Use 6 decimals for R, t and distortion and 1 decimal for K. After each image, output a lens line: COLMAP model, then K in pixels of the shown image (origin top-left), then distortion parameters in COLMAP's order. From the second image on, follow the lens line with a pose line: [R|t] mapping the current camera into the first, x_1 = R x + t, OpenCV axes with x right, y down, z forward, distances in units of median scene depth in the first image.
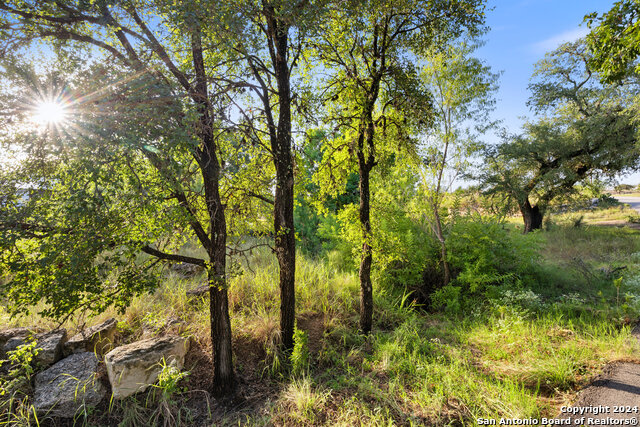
lens RADIAL K [[269.5, 0, 317.7], [0, 269.5, 211.5], [0, 0, 1]] dist [0.007525, -0.000311]
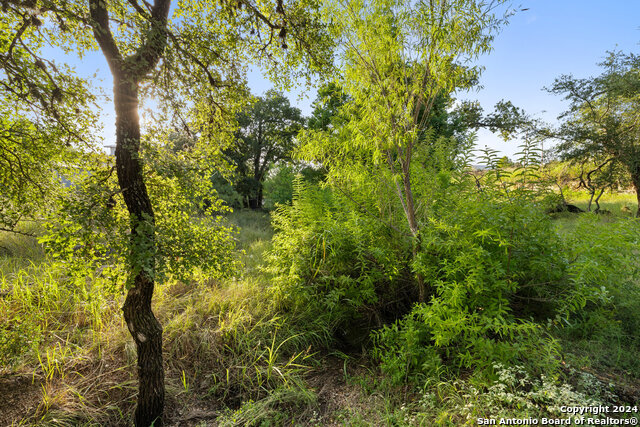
lens RADIAL K [[269.5, 0, 317.7], [0, 269.5, 211.5], [0, 0, 1]] dist [0.007525, -0.000311]
pose [[0.970877, 0.008644, -0.239421, 0.184158], [0.009706, 0.997109, 0.075357, 0.010292], [0.239381, -0.075486, 0.967987, 0.199624]]
